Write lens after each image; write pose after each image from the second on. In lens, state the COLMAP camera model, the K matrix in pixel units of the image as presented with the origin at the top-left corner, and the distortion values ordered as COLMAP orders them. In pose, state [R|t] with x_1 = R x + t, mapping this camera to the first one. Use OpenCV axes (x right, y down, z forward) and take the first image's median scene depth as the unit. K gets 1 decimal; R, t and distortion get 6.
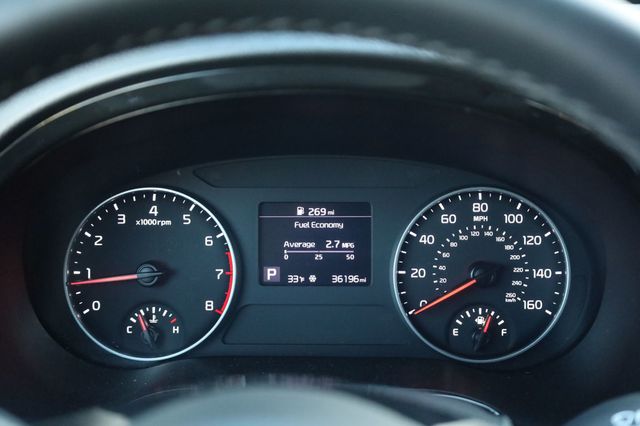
lens RADIAL K [[869.2, 0, 325.1], [0, 869.2, 213.5], [0, 0, 1]] dist [0.036290, 0.000000]
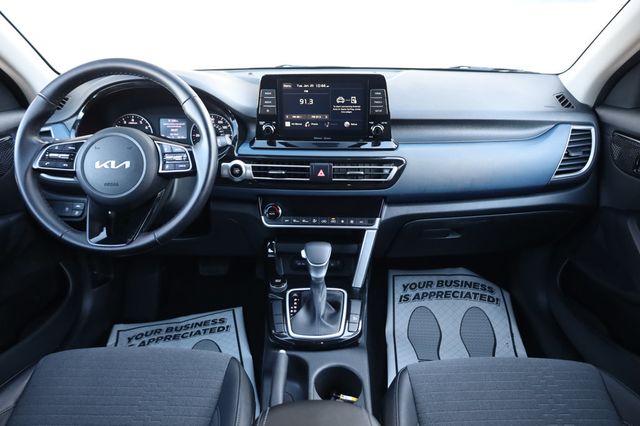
lens RADIAL K [[451.9, 0, 320.9], [0, 451.9, 211.5], [0, 0, 1]] dist [0.007914, 0.011724]
pose [[0.999575, -0.002703, 0.029037, 0.630050], [0.000363, 0.996771, 0.080295, 0.256971], [-0.029160, -0.080250, 0.996348, -1.190756]]
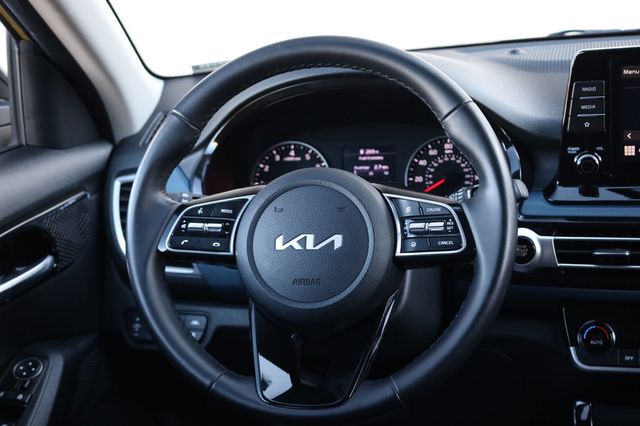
lens RADIAL K [[921.3, 0, 322.4], [0, 921.3, 213.3], [0, 0, 1]] dist [0.035409, 0.000000]
pose [[0.983404, -0.017528, -0.180582, 0.274544], [0.009951, 0.999035, -0.042777, 0.239356], [0.181157, 0.040270, 0.982629, -1.167565]]
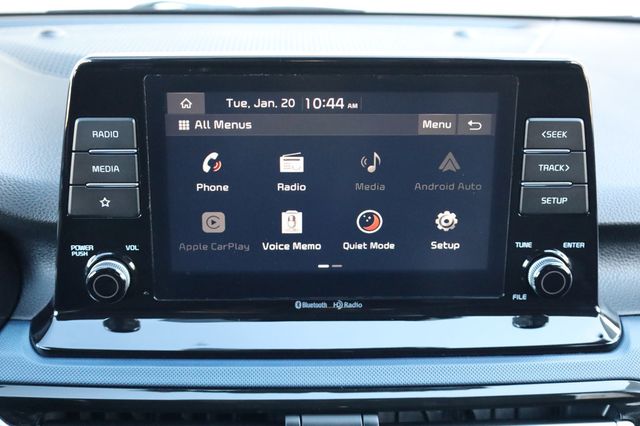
lens RADIAL K [[869.2, 0, 320.2], [0, 869.2, 214.3], [0, 0, 1]] dist [0.036290, 0.000000]
pose [[0.989824, -0.021173, 0.140714, 0.555595], [0.017469, 0.999469, 0.027503, -0.020226], [-0.141221, -0.024765, 0.989668, -0.172458]]
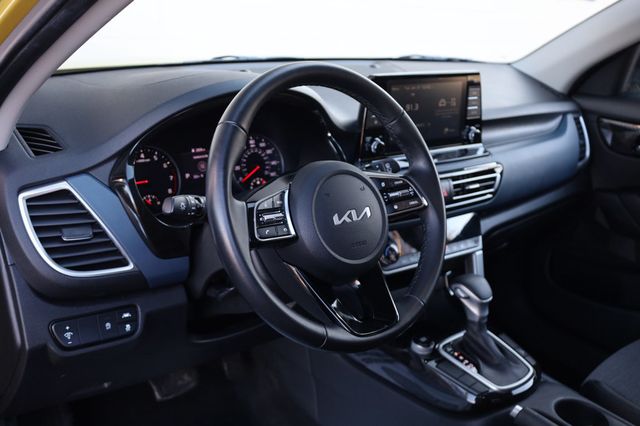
lens RADIAL K [[693.6, 0, 320.9], [0, 693.6, 213.3], [0, 0, 1]] dist [-0.014388, 0.000000]
pose [[0.731707, -0.158587, 0.662915, -1.152788], [0.146778, 0.986400, 0.073964, 0.085859], [-0.665629, 0.043181, 0.745033, -0.769375]]
